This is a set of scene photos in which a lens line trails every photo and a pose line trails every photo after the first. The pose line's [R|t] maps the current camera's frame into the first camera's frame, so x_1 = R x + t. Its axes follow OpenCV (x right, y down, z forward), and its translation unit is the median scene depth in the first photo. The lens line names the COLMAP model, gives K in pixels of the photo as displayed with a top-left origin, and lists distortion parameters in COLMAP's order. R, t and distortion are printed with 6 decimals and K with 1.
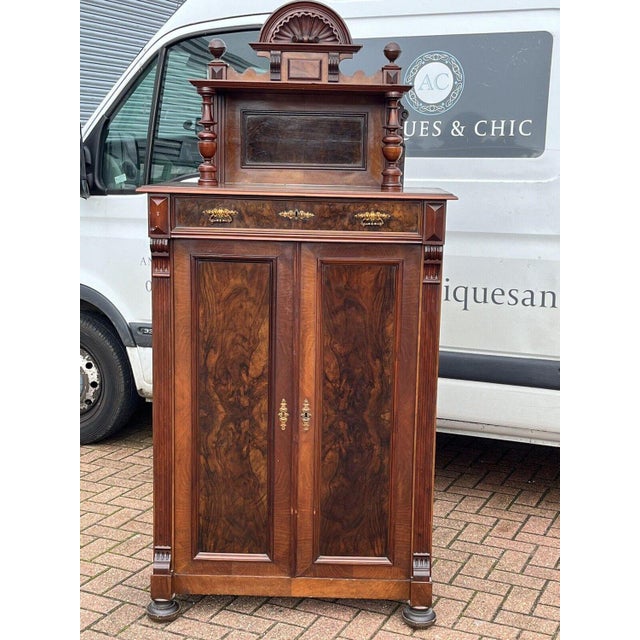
lens RADIAL K [[997.4, 0, 320.0], [0, 997.4, 320.0], [0, 0, 1]] dist [0.227451, -0.791147]
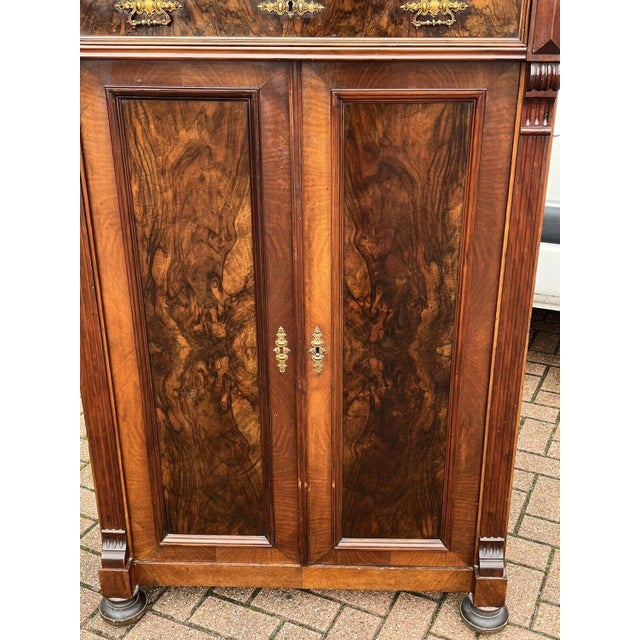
lens RADIAL K [[800.1, 0, 326.0], [0, 800.1, 322.2], [0, 0, 1]] dist [0.112491, -0.292747]
pose [[0.999774, -0.015257, -0.014791, -0.000874], [0.018449, 0.968610, 0.247899, -0.046255], [0.010545, -0.248116, 0.968673, 0.509672]]
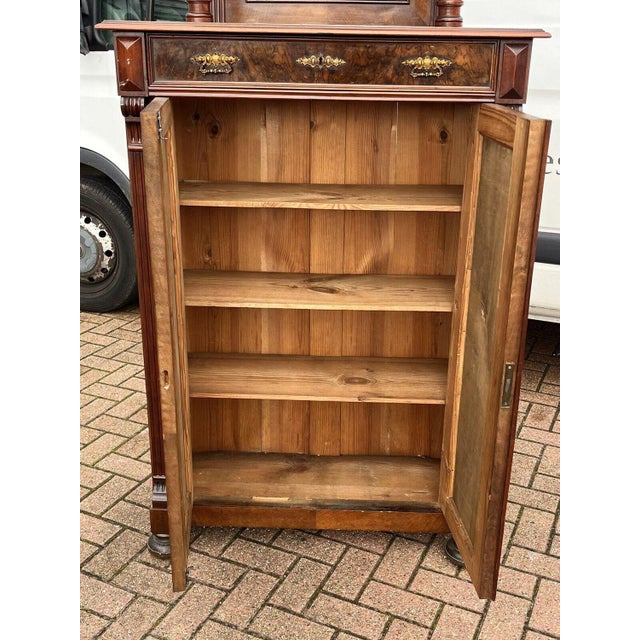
lens RADIAL K [[771.4, 0, 322.1], [0, 771.4, 309.6], [0, 0, 1]] dist [0.023899, 0.024645]
pose [[0.999977, -0.003413, -0.005926, -0.018801], [0.004437, 0.983173, 0.182625, -0.029776], [0.005203, -0.182647, 0.983165, 0.395853]]
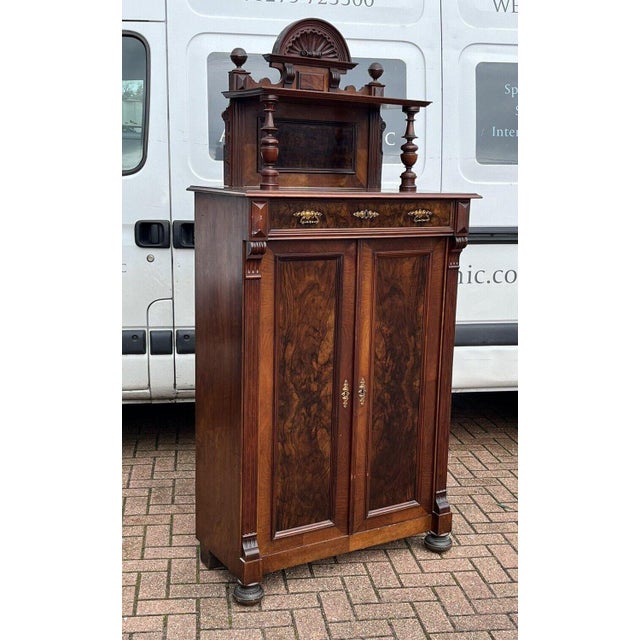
lens RADIAL K [[853.6, 0, 334.1], [0, 853.6, 335.5], [0, 0, 1]] dist [0.210794, -0.674845]
pose [[0.832999, -0.103134, 0.543577, -0.555491], [0.082016, 0.994636, 0.063029, -0.031837], [-0.547162, -0.007921, 0.836989, 0.200940]]
